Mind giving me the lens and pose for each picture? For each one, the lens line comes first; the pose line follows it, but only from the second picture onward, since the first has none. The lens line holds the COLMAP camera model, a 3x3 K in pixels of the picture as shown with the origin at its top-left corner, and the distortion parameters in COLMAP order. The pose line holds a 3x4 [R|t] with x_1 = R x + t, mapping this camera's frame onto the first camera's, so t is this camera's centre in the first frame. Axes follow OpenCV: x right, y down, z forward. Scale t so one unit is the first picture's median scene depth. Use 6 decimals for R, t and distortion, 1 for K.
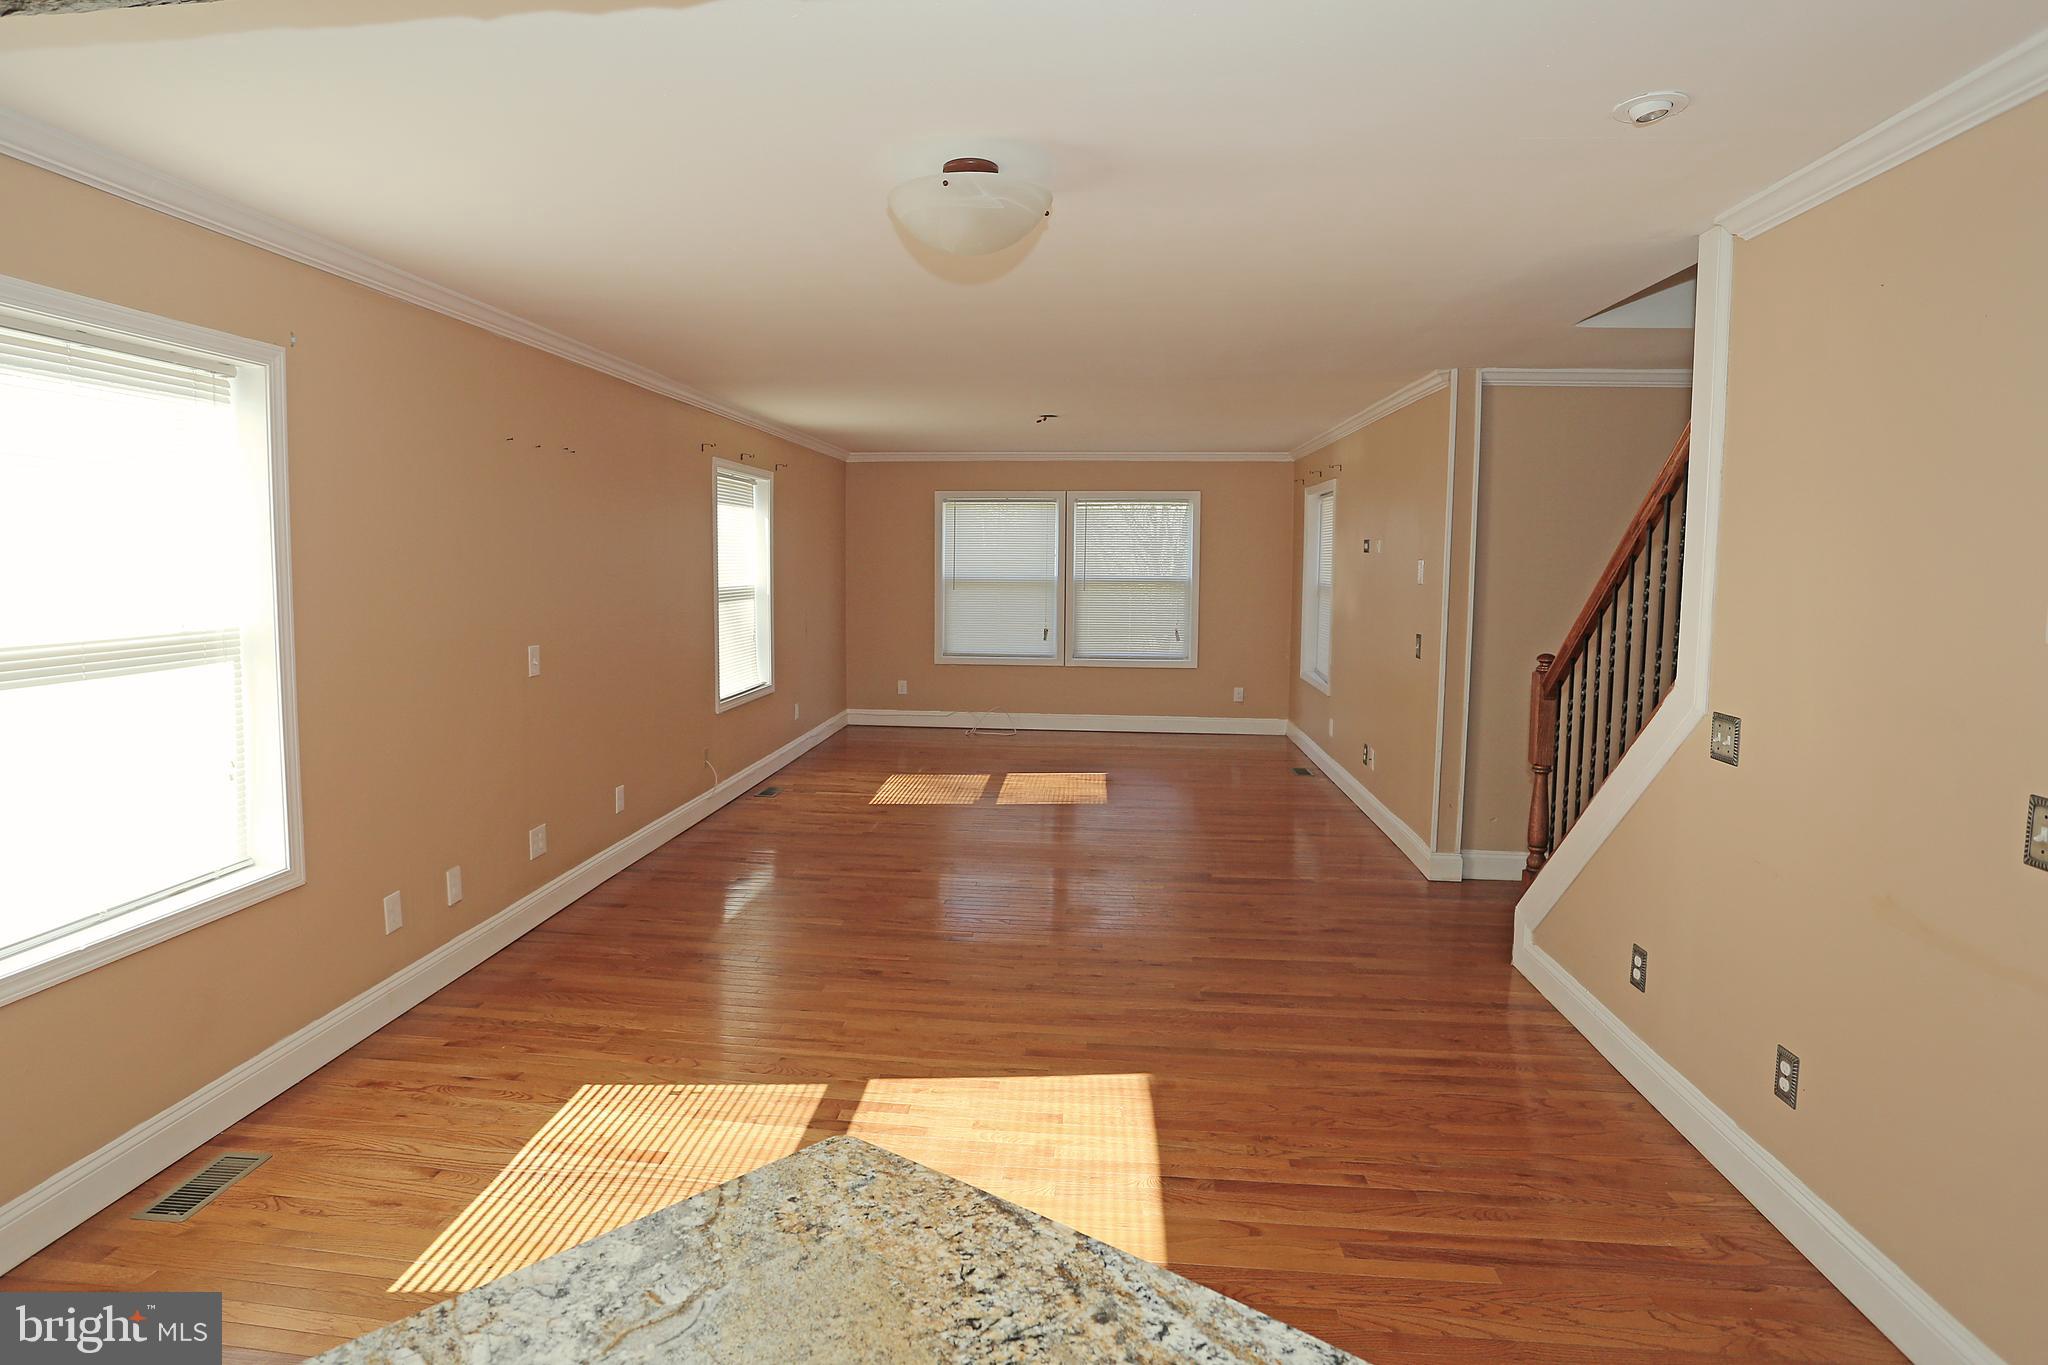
lens RADIAL K [[1096.0, 0, 976.2], [0, 1096.0, 654.0], [0, 0, 1]] dist [-0.050700, 0.003056]
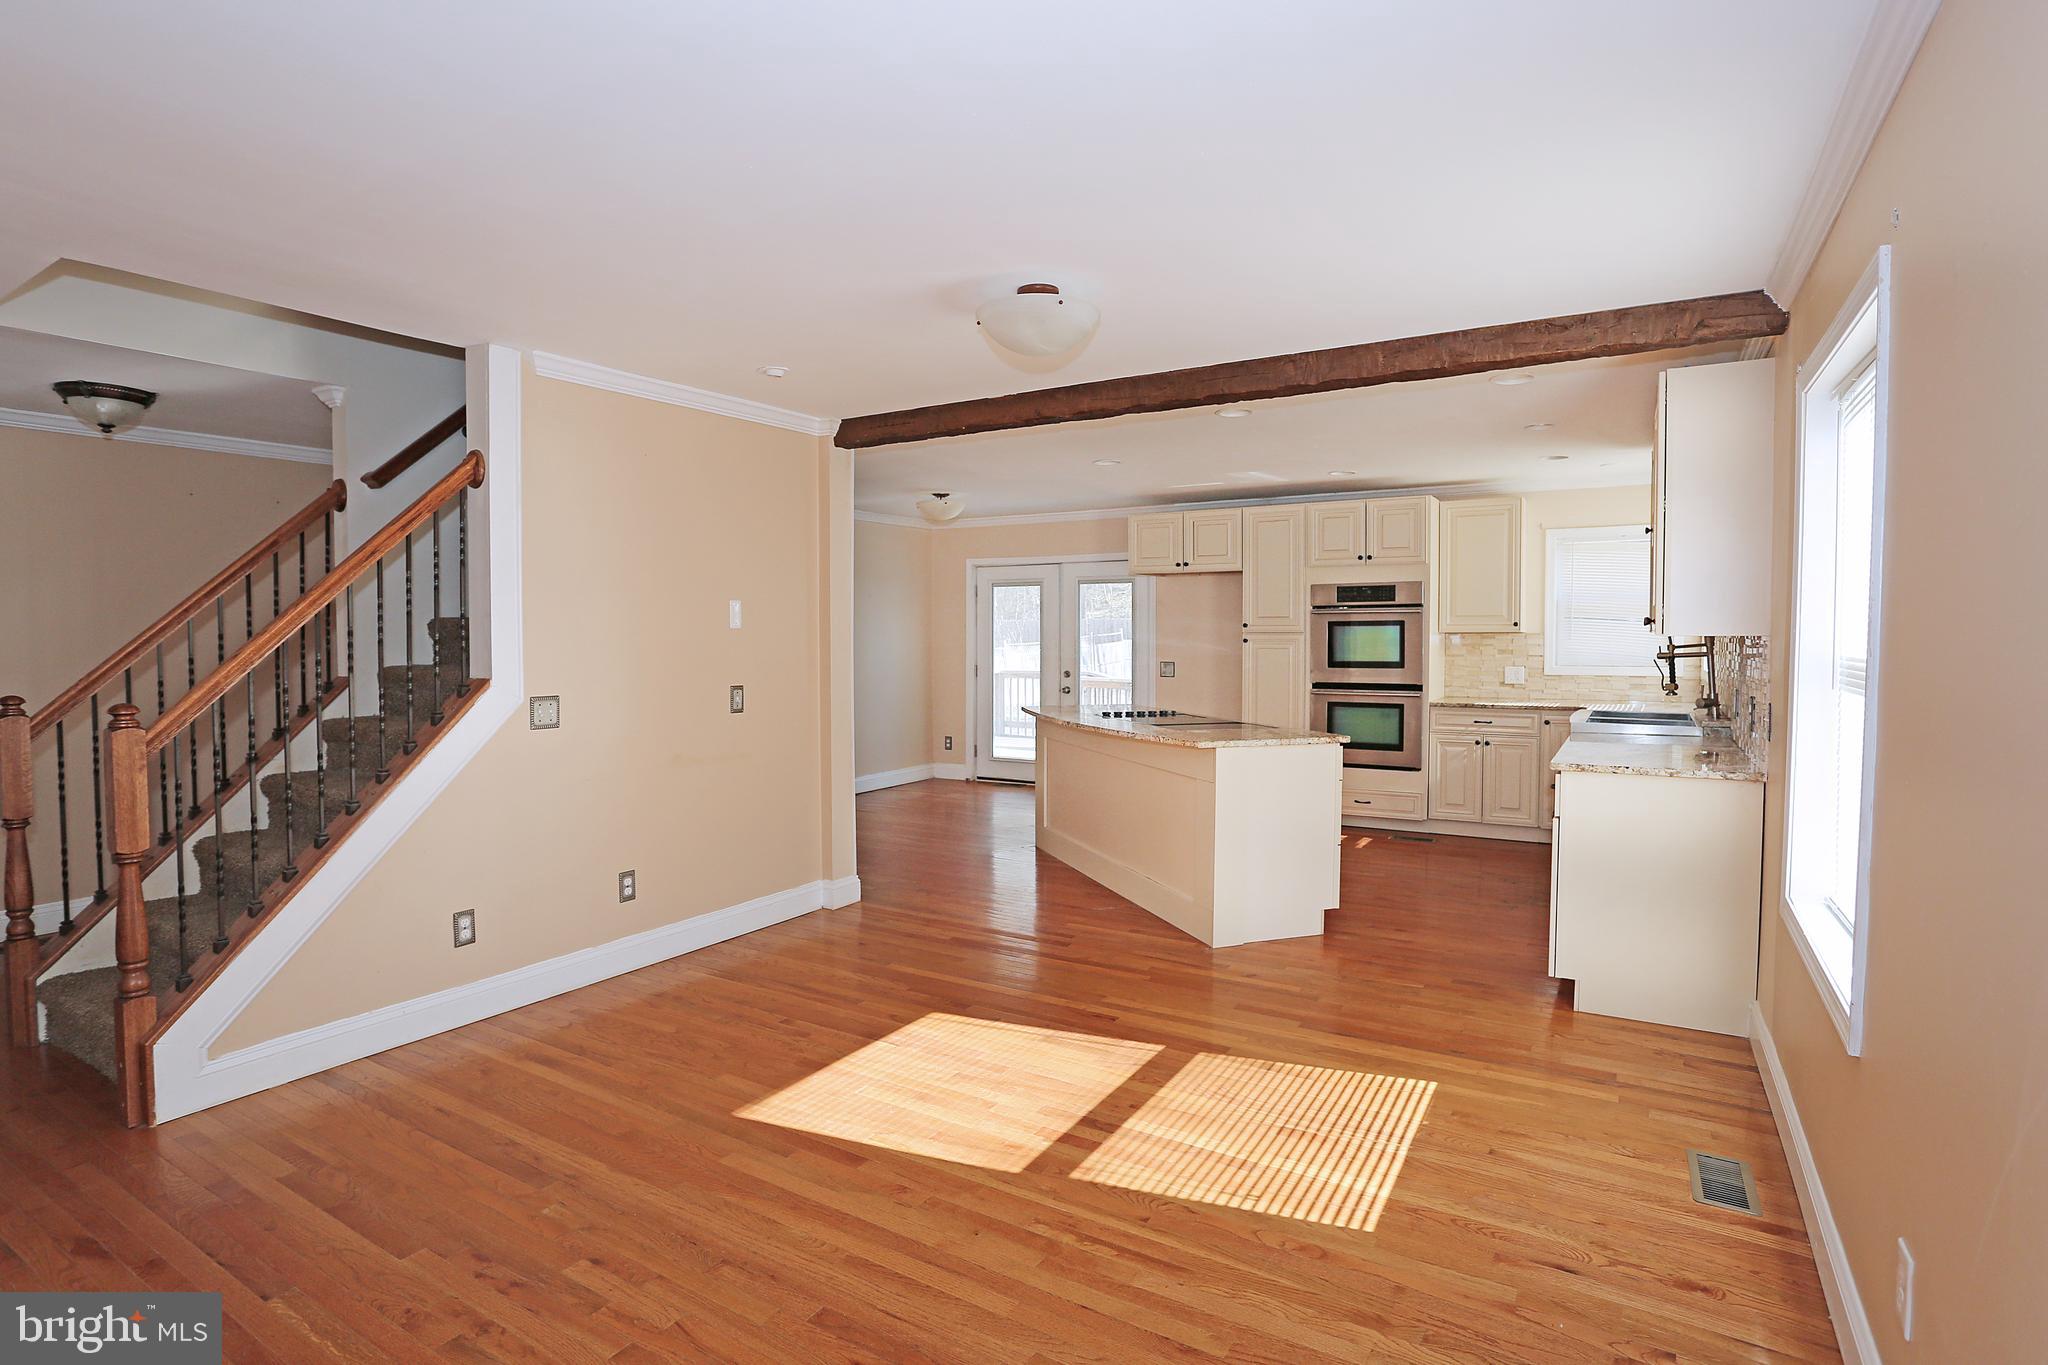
lens RADIAL K [[1040.1, 0, 1004.2], [0, 1040.1, 672.1], [0, 0, 1]] dist [-0.058116, 0.001955]
pose [[-0.902110, -0.023866, 0.430846, -0.186391], [0.031857, 0.992061, 0.121656, -0.050107], [-0.430329, 0.123473, -0.894188, 0.783672]]
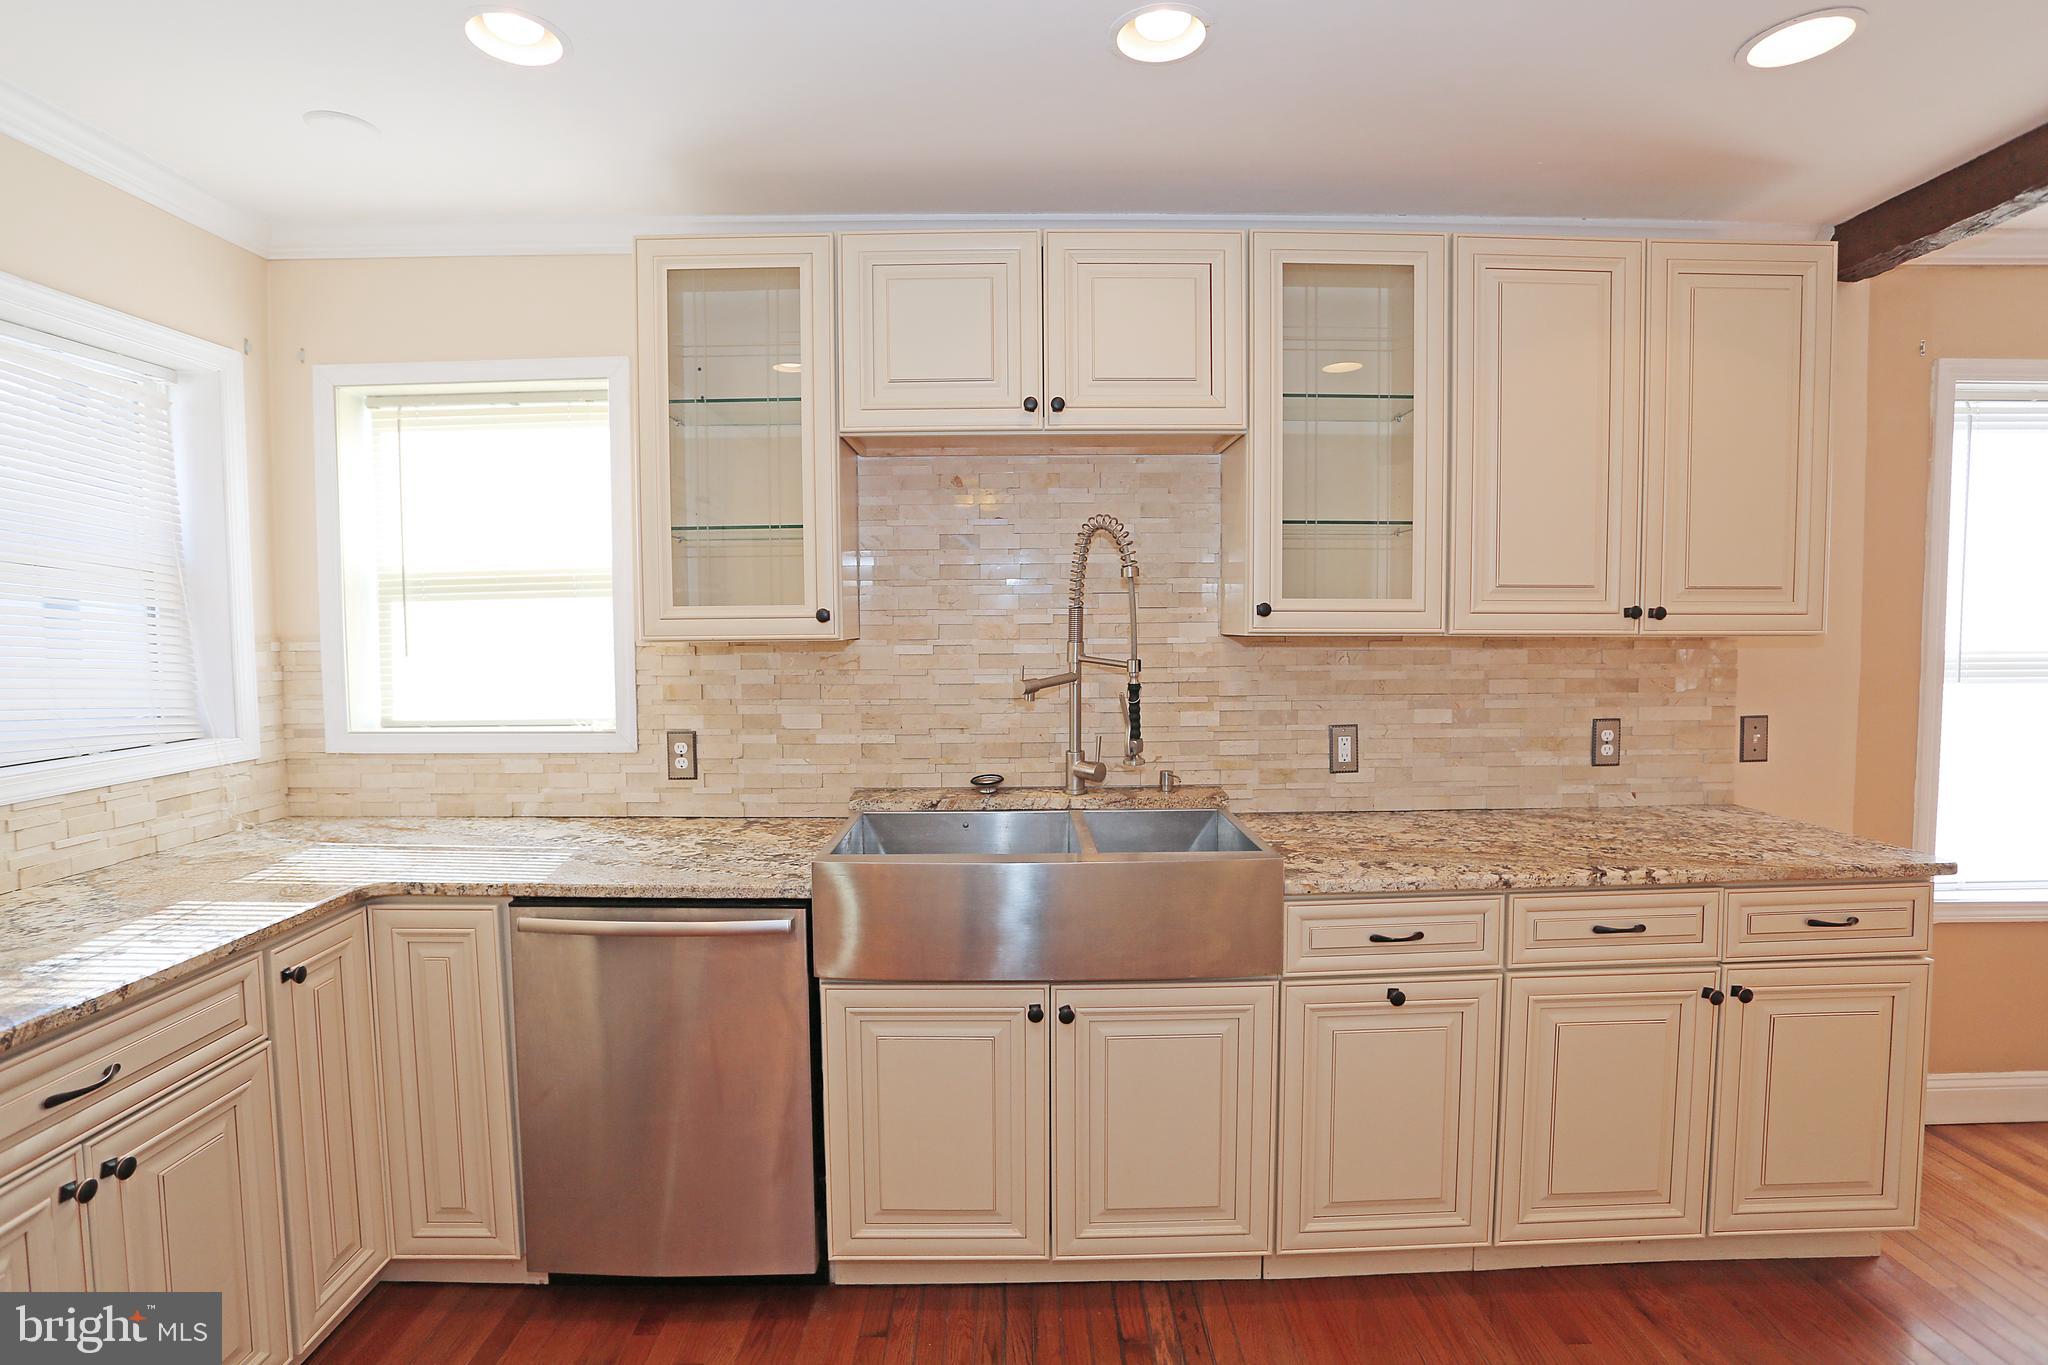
lens RADIAL K [[1002.8, 0, 1018.4], [0, 1002.8, 677.7], [0, 0, 1]] dist [-0.076025, 0.029109]
pose [[0.124780, 0.044781, -0.991173, 0.027544], [-0.079358, 0.996231, 0.035019, 0.028101], [0.989006, 0.074288, 0.127864, -0.120617]]
